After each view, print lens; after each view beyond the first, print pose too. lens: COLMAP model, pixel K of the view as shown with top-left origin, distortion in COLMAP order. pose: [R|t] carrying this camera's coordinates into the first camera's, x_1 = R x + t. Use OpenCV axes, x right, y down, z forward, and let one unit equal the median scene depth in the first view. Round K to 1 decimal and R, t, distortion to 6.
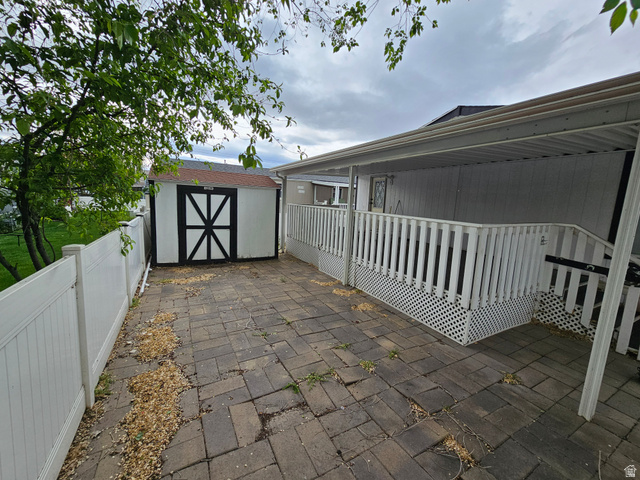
lens RADIAL K [[261.8, 0, 320.6], [0, 261.8, 237.4], [0, 0, 1]] dist [-0.003699, 0.001461]
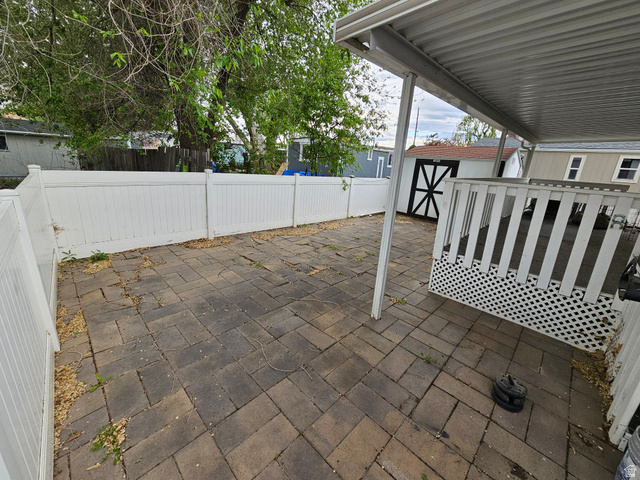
lens RADIAL K [[261.8, 0, 321.5], [0, 261.8, 238.3], [0, 0, 1]] dist [-0.003699, 0.001461]
pose [[0.288955, 0.240509, -0.926640, 0.698095], [-0.183700, 0.963871, 0.192889, 0.035871], [0.939553, 0.114488, 0.322697, 0.096207]]
